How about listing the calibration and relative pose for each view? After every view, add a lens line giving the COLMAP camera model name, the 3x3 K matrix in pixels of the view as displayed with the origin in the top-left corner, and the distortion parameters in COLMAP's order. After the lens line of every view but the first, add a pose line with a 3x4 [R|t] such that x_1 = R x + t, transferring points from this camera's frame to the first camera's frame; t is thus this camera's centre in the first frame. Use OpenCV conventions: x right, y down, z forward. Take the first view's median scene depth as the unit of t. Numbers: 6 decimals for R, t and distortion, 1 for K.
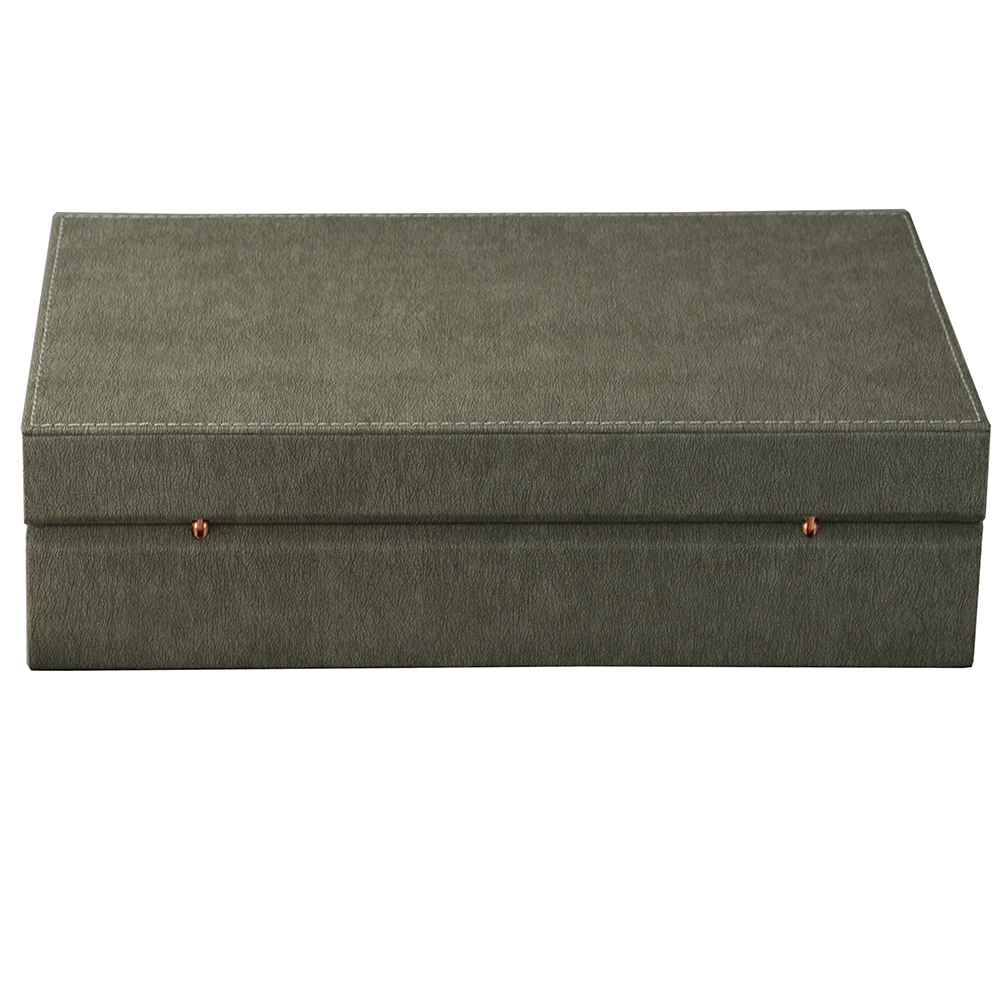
lens RADIAL K [[2940.3, 0, 500.0], [0, 2940.3, 500.1], [0, 0, 1]] dist [-0.050504, 0.000000]
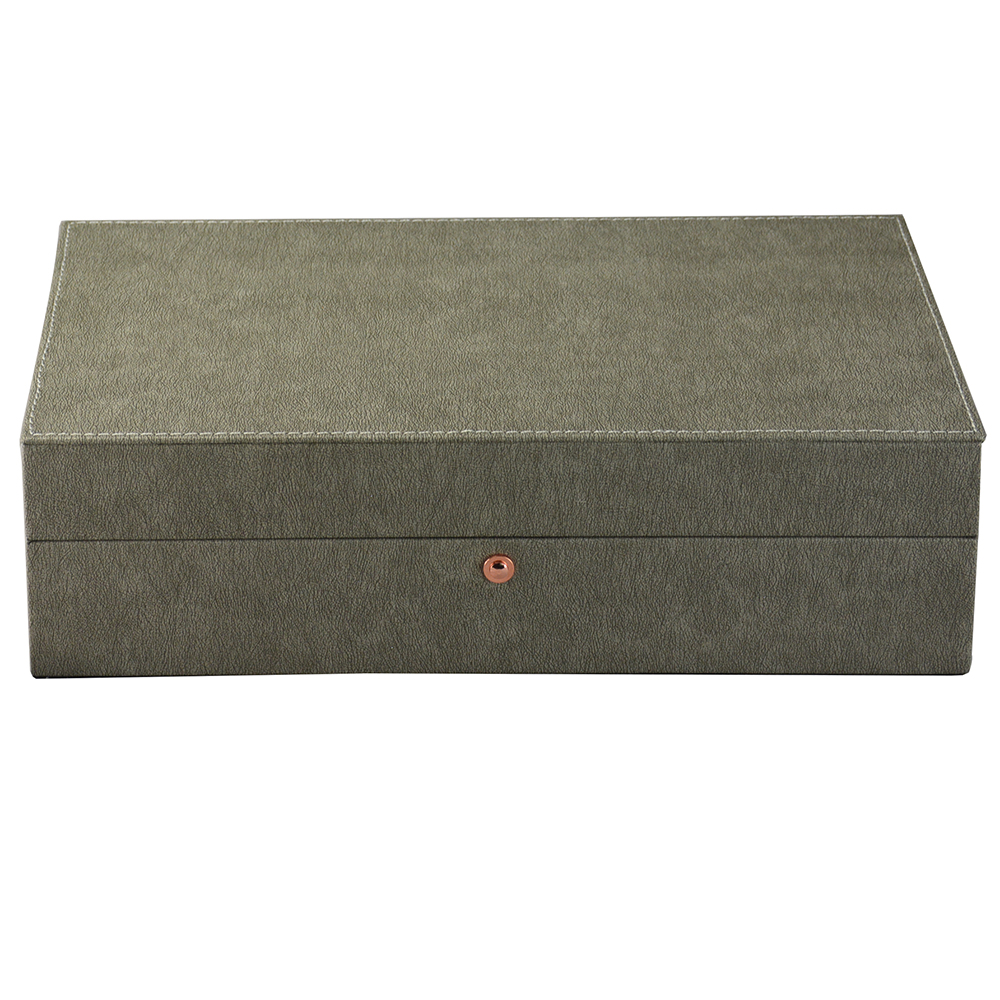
lens RADIAL K [[2940.3, 0, 494.6], [0, 2940.3, 500.1], [0, 0, 1]] dist [-0.050504, 0.000000]
pose [[-0.999550, 0.019356, 0.022934, -0.026116], [0.029078, 0.435578, 0.899681, -0.948751], [0.007424, 0.899943, -0.435945, 1.501616]]
